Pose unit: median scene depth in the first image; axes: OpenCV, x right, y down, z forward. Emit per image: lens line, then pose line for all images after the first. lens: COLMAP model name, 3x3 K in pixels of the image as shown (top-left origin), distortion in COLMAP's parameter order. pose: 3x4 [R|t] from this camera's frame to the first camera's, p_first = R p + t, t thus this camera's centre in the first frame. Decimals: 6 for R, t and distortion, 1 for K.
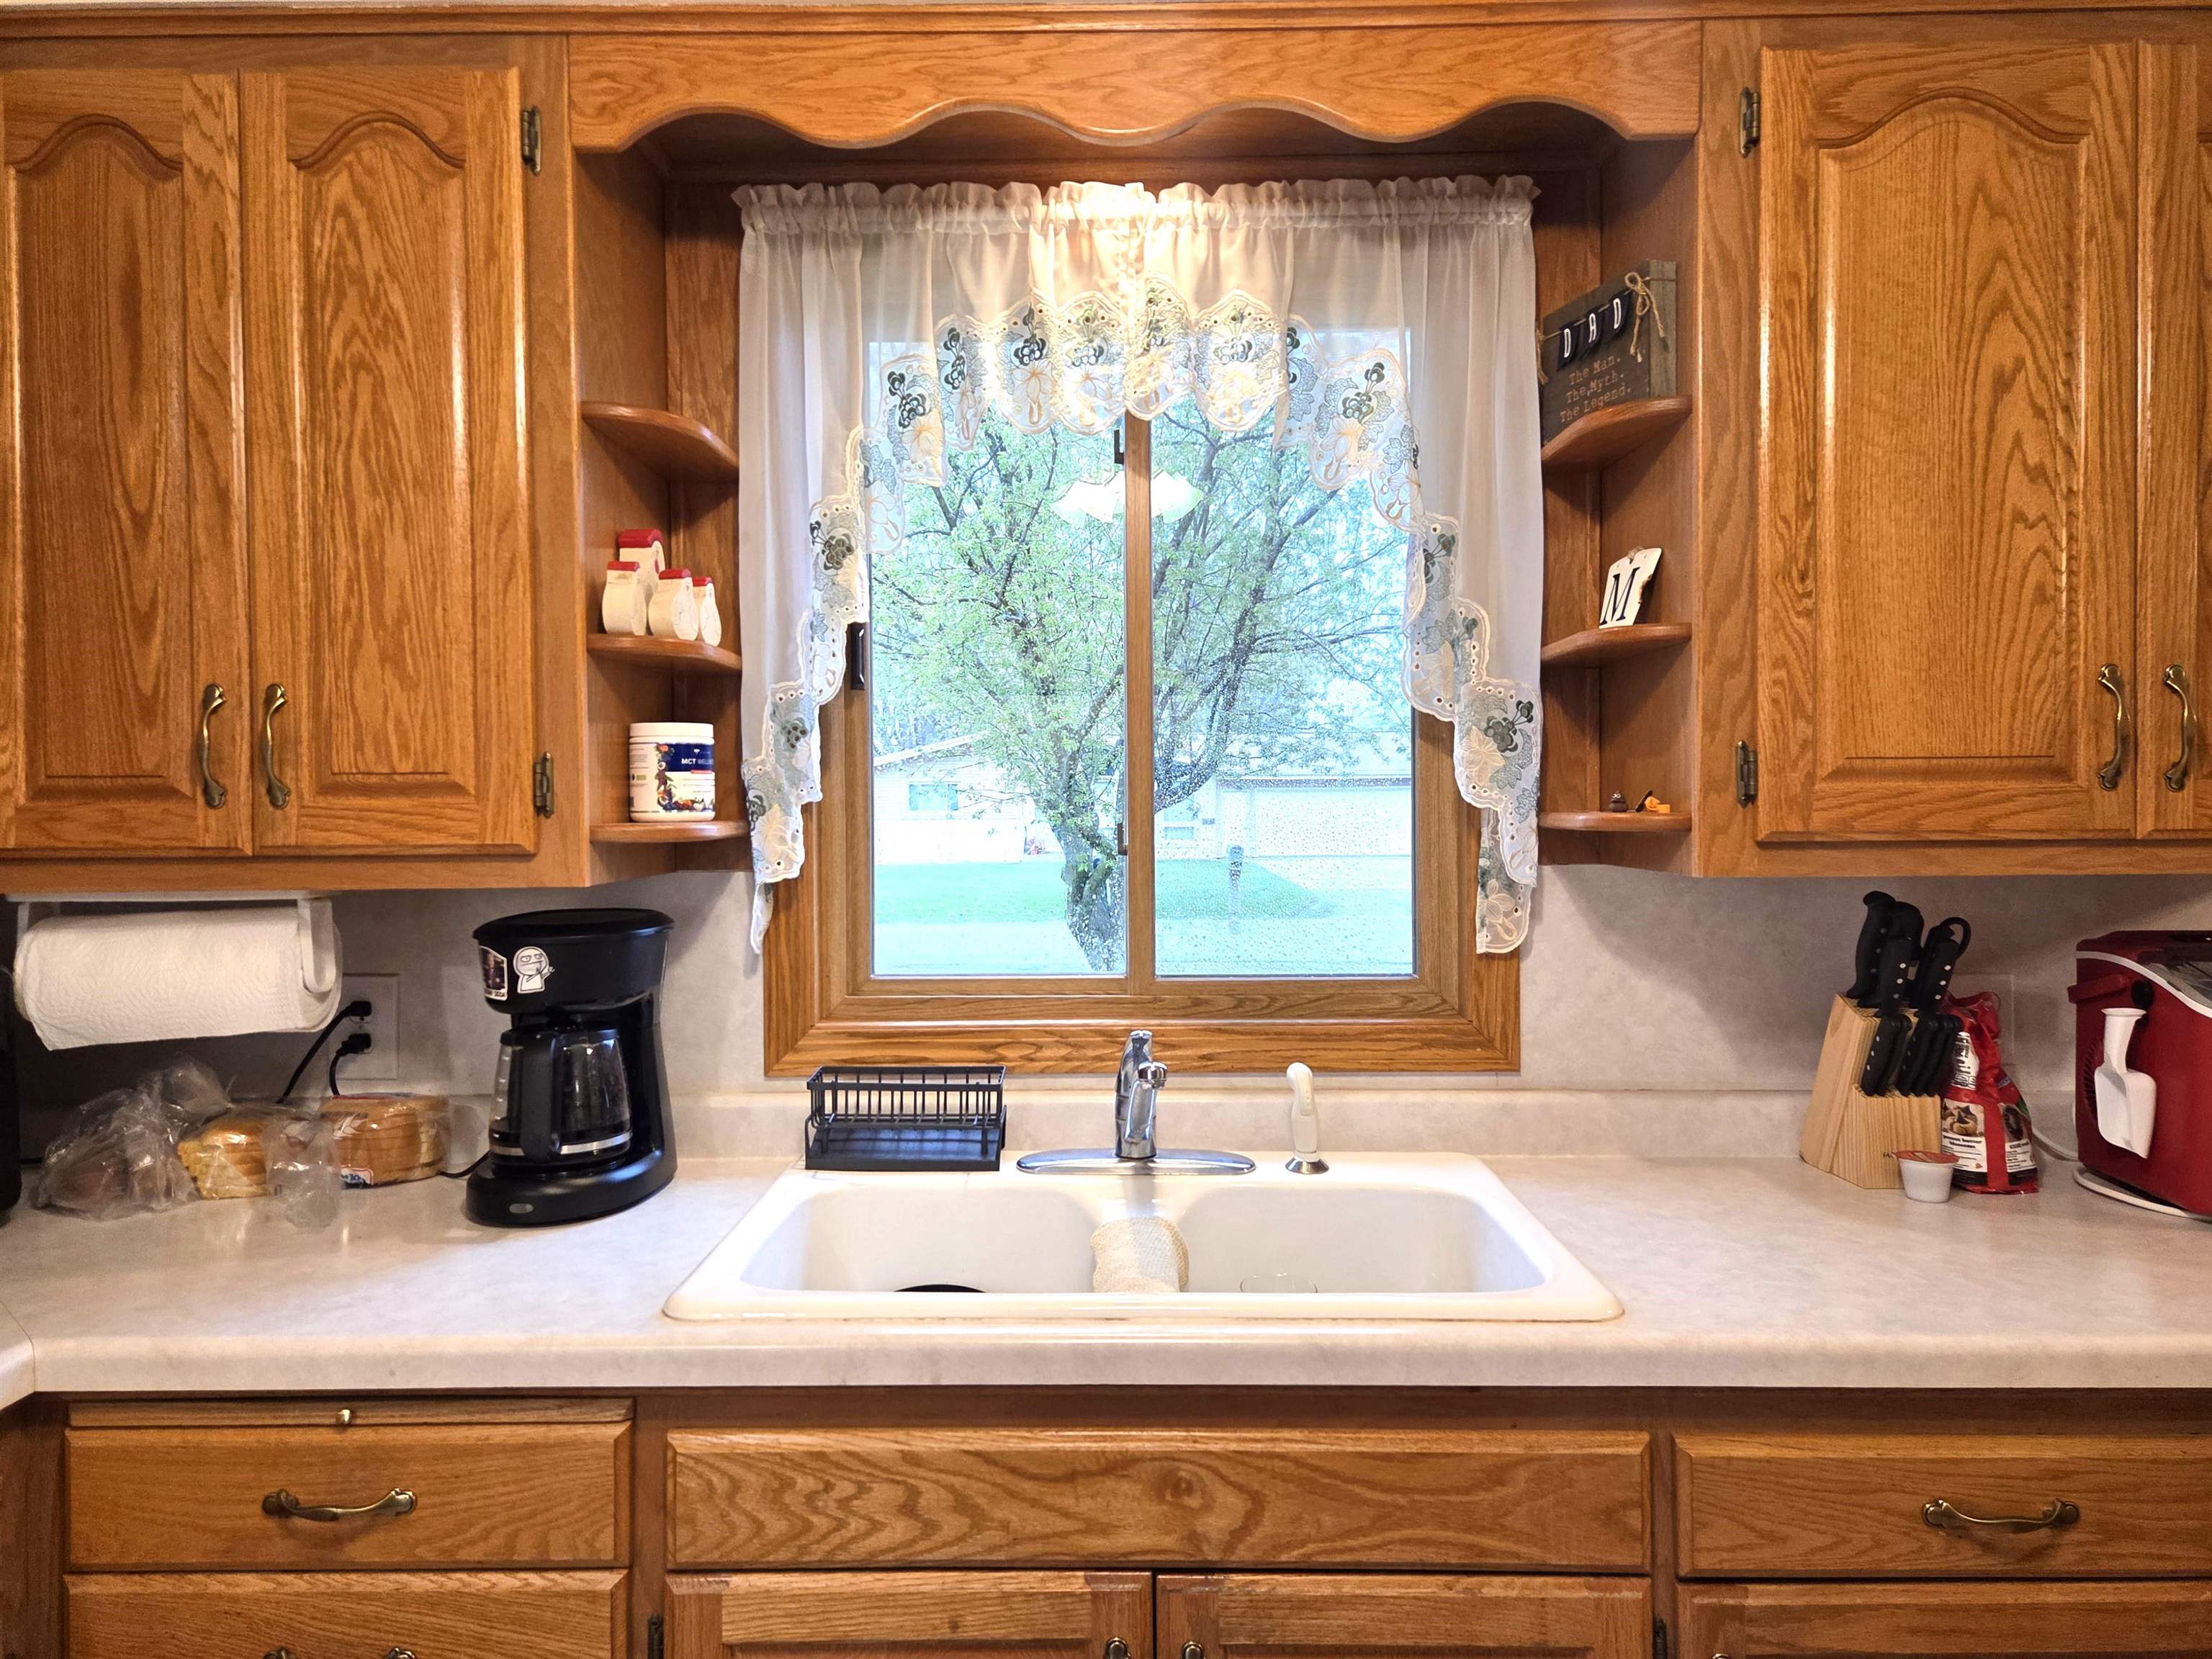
lens RADIAL K [[1482.1, 0, 1093.5], [0, 1482.1, 821.2], [0, 0, 1]] dist [0.071224, -0.049330]
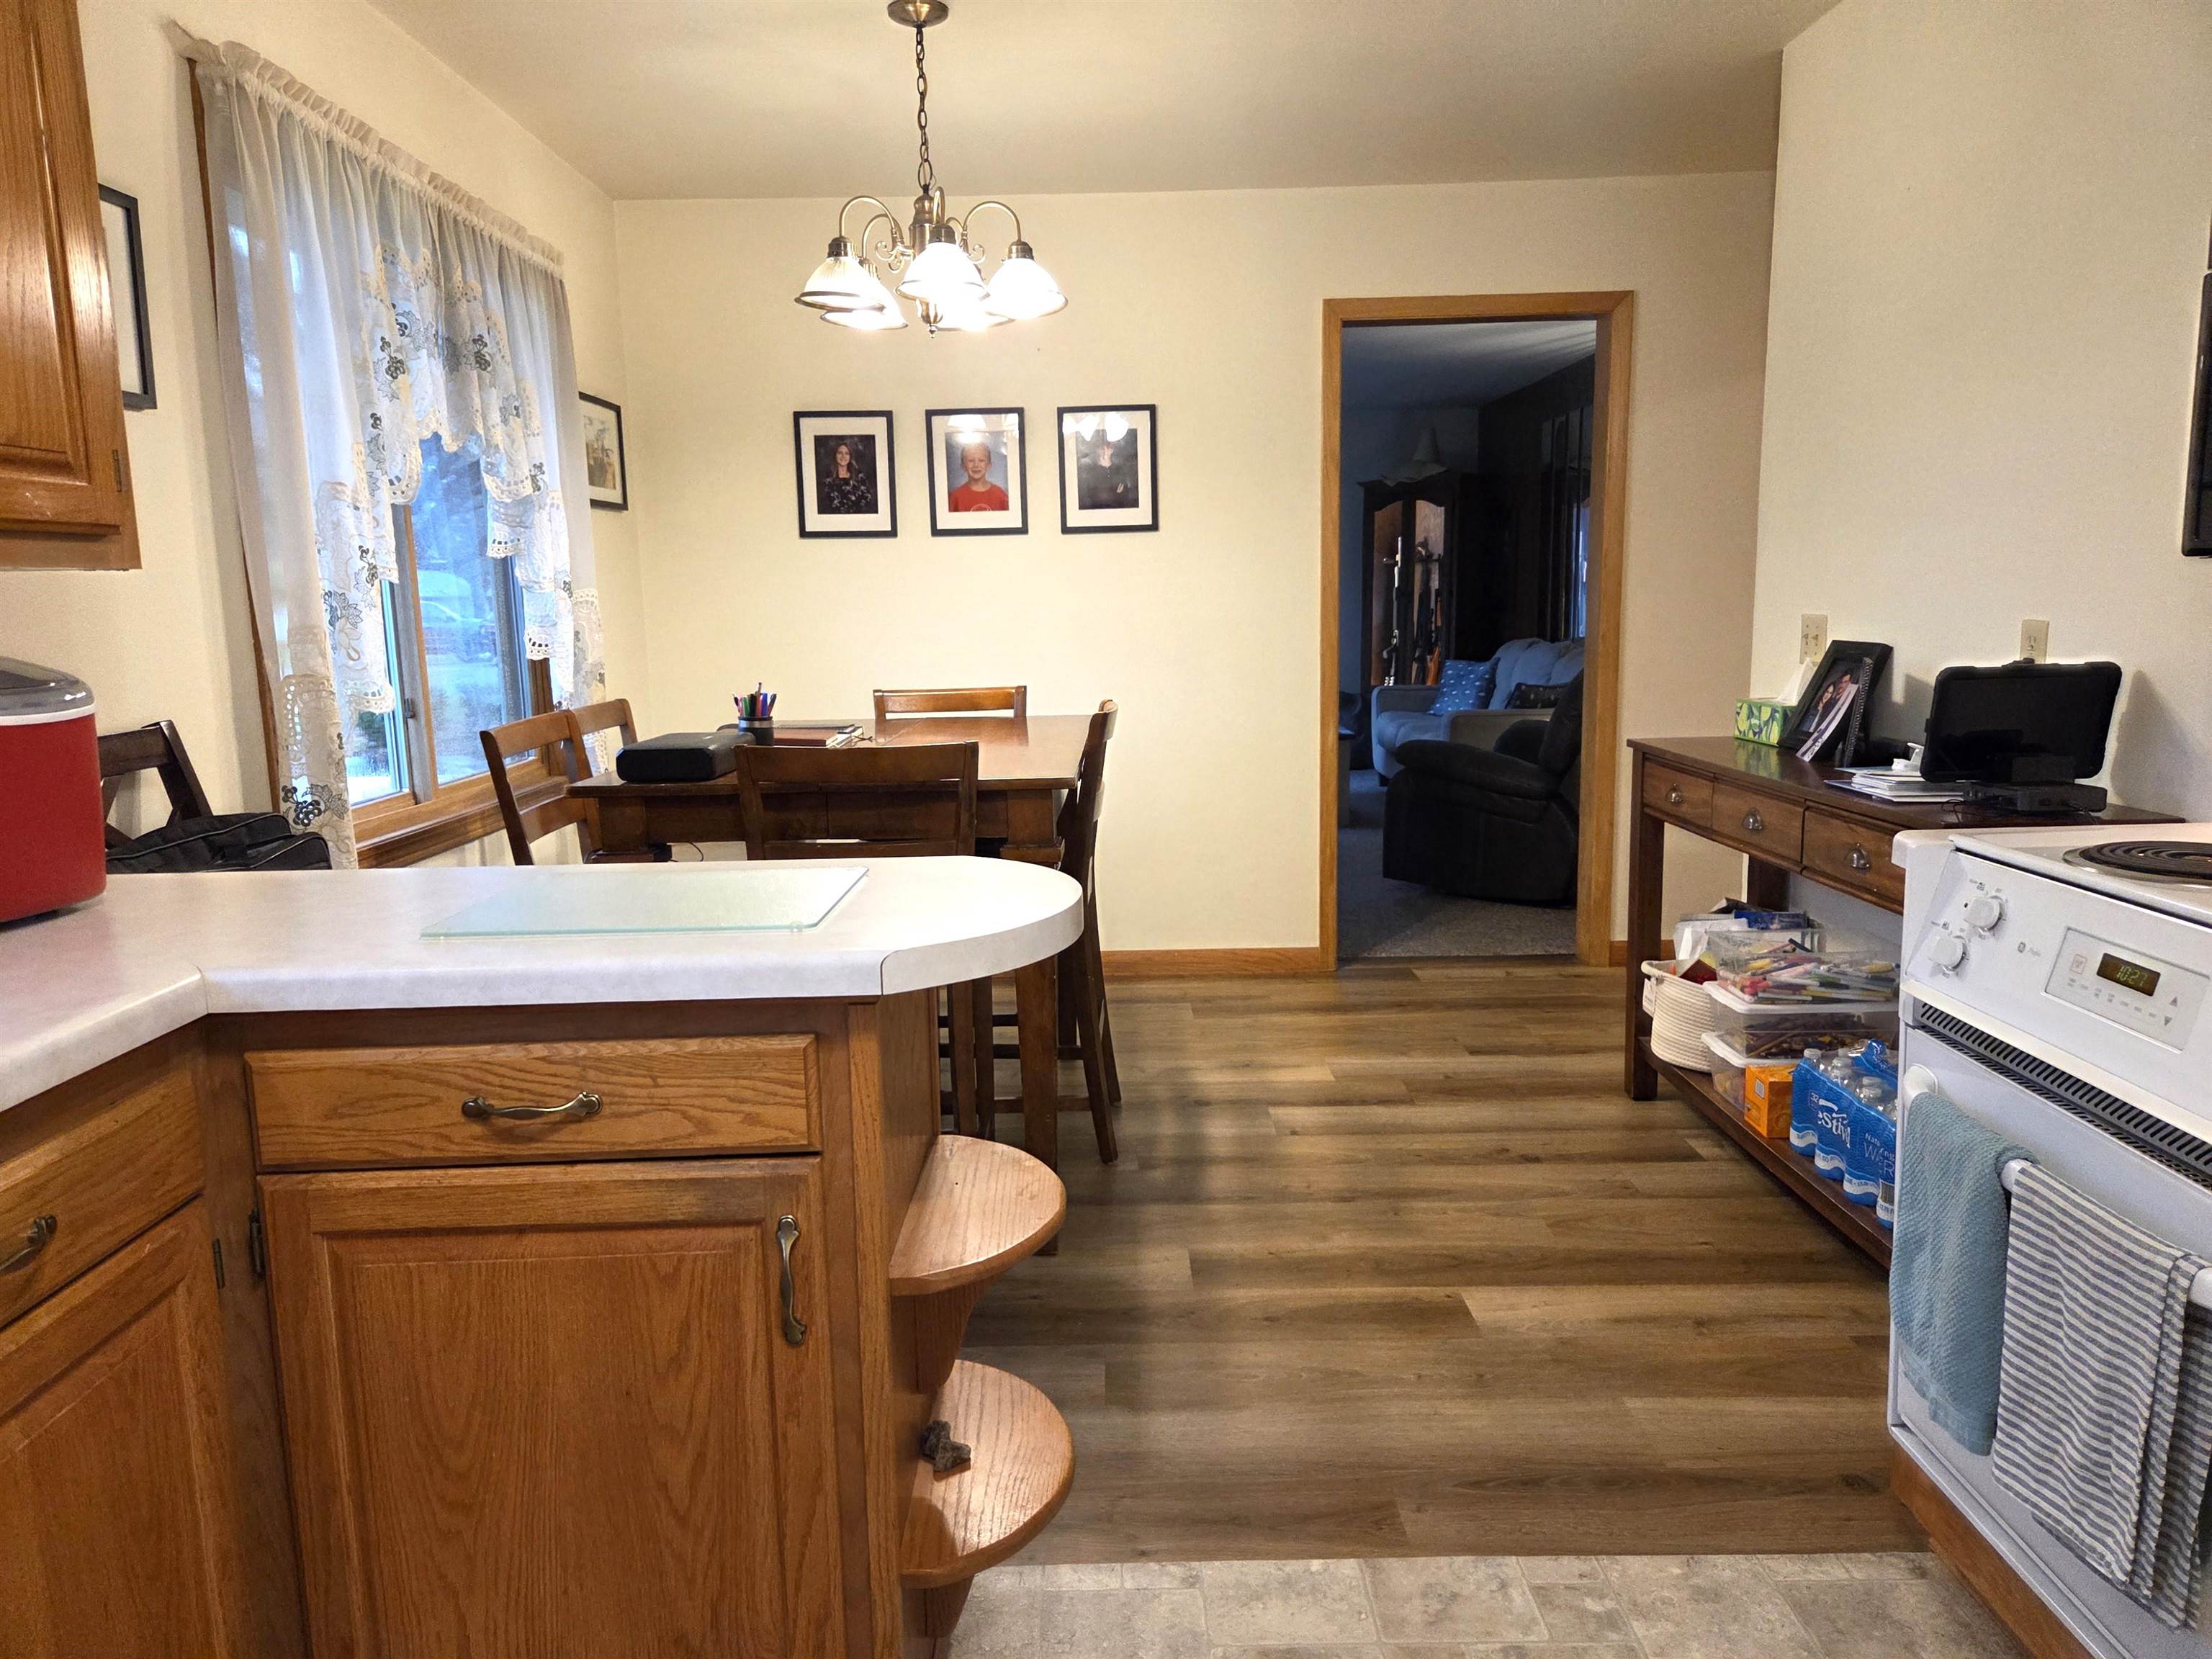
lens RADIAL K [[1482.1, 0, 1094.9], [0, 1482.1, 819.4], [0, 0, 1]] dist [0.071224, -0.049330]
pose [[-0.003191, -0.142210, 0.989831, -0.191983], [0.028727, 0.989415, 0.142242, 0.077564], [-0.999582, 0.028889, 0.000928, 0.283095]]
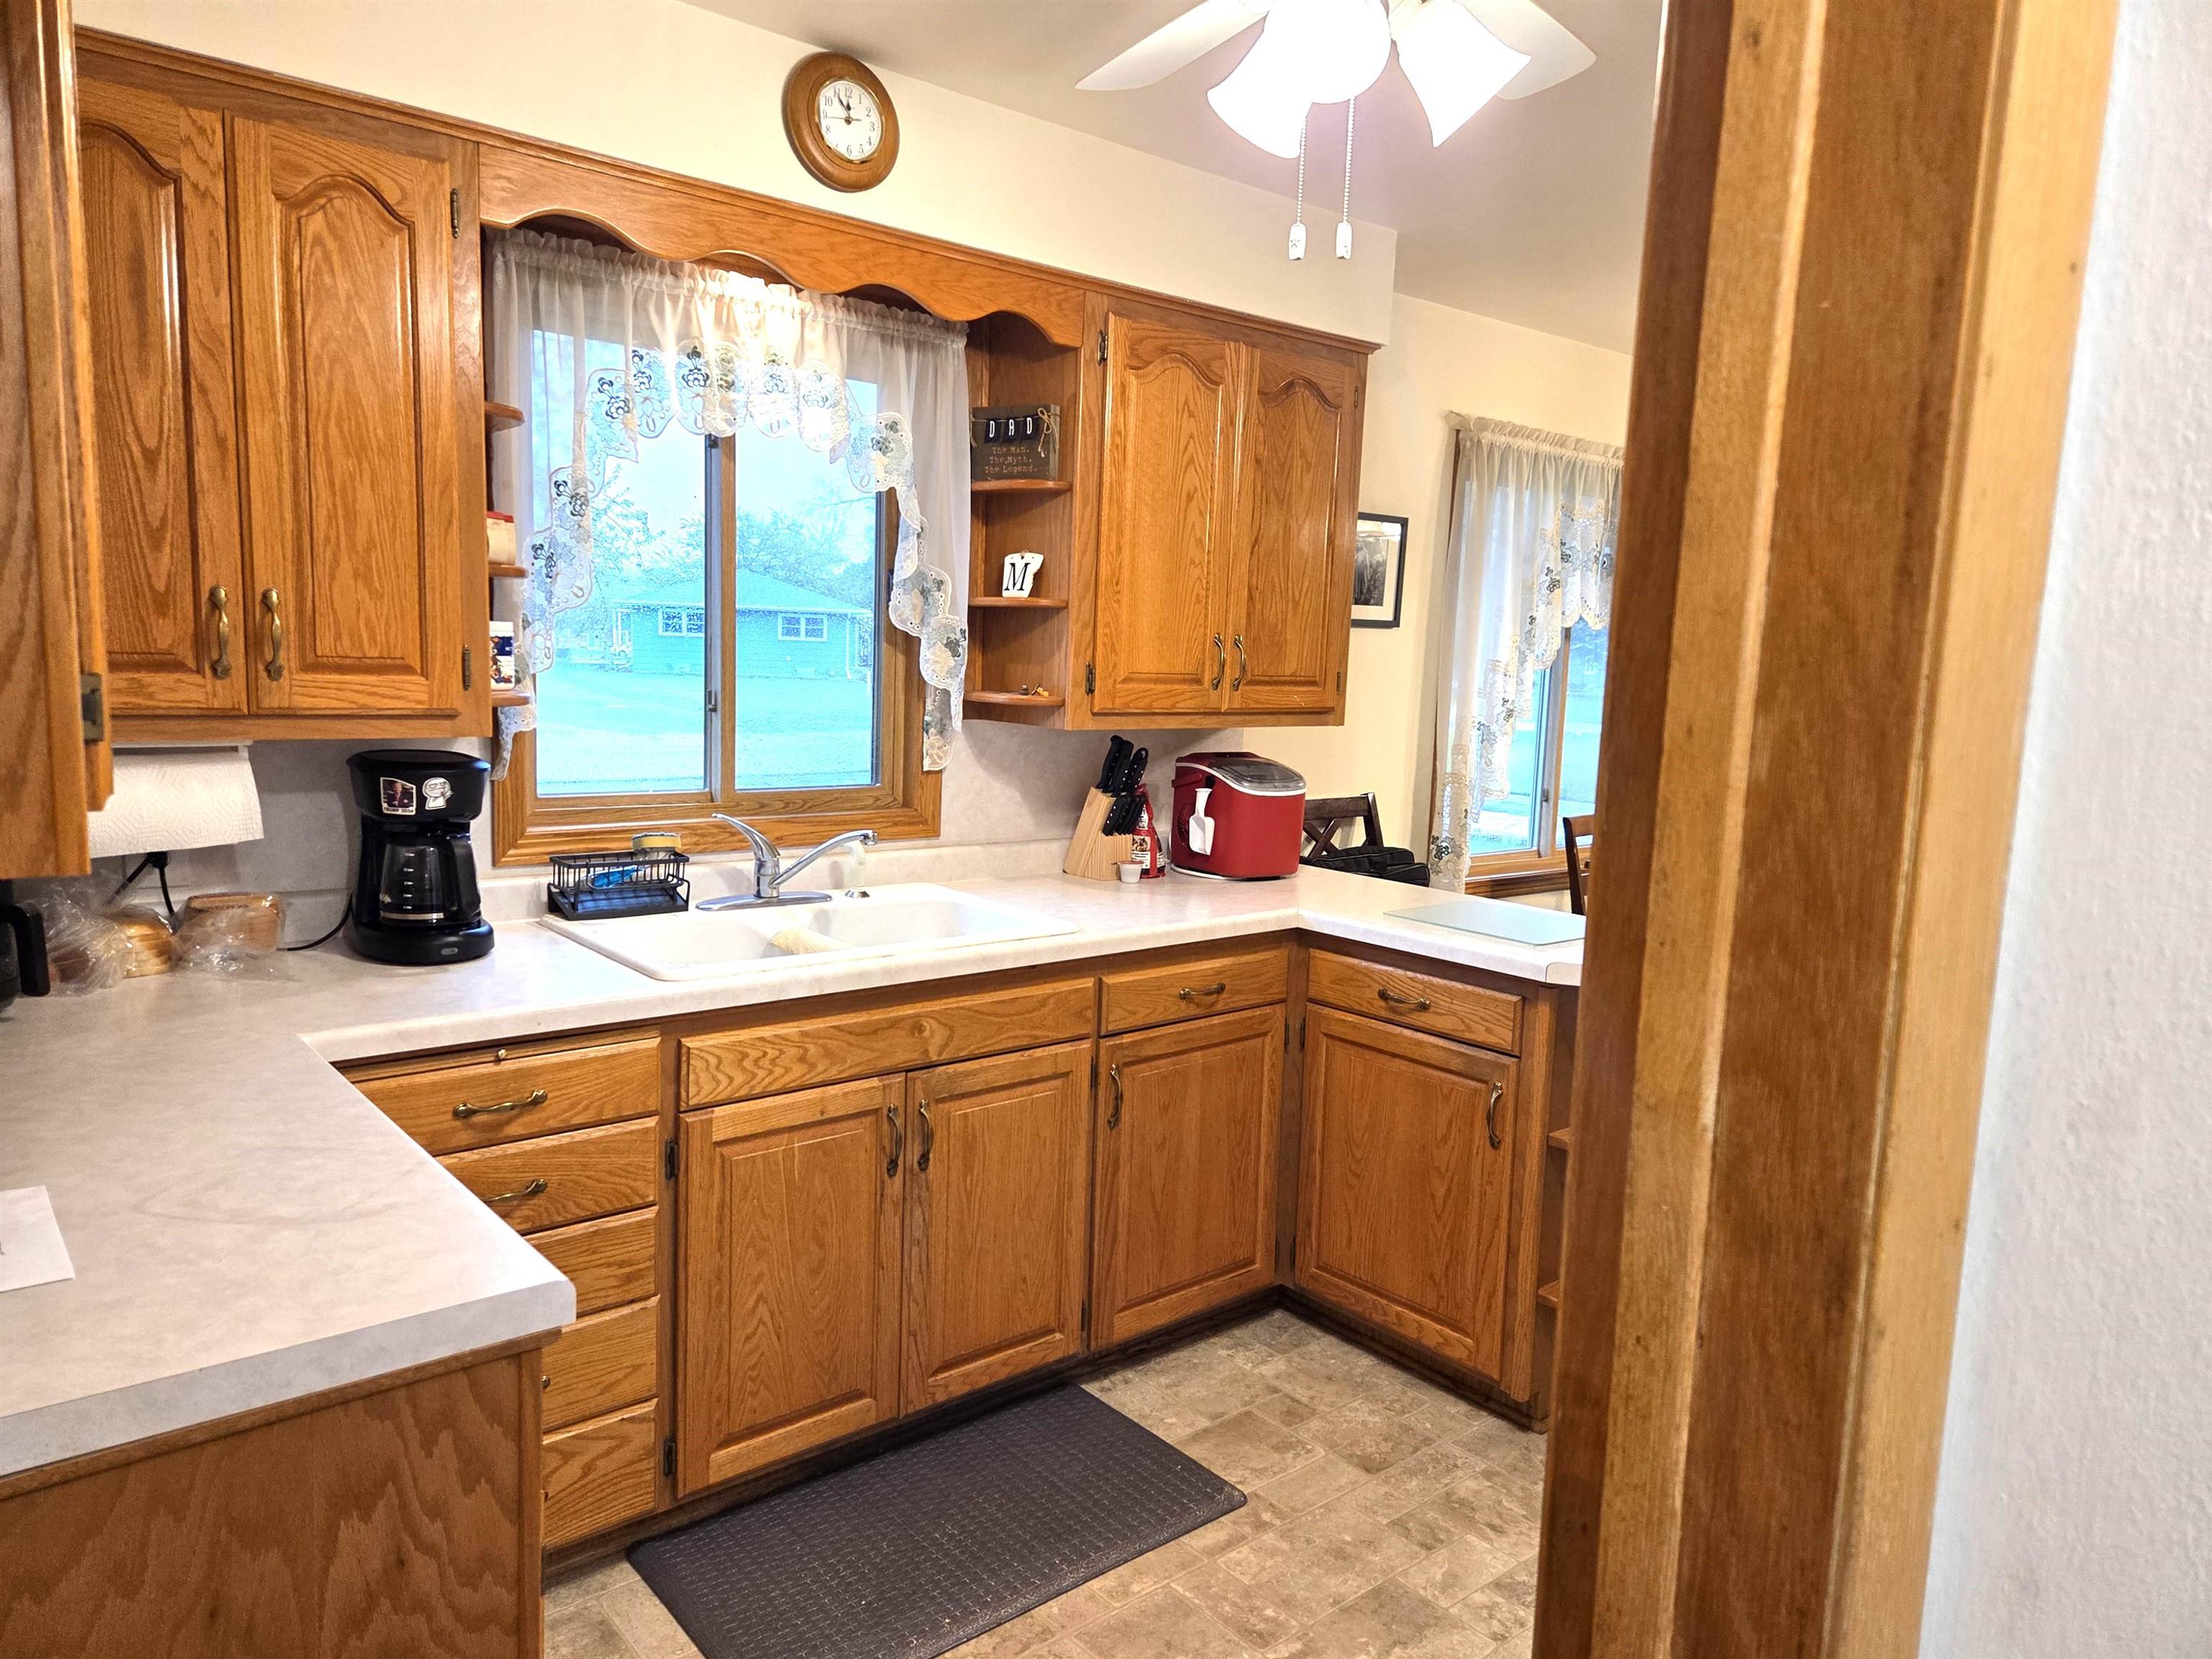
lens RADIAL K [[1482.1, 0, 1086.1], [0, 1482.1, 840.0], [0, 0, 1]] dist [0.071224, -0.049330]
pose [[0.763441, -0.050497, 0.643900, -0.870571], [-0.035904, 0.992079, 0.120372, -0.056209], [-0.644879, -0.115015, 0.755581, -0.537621]]
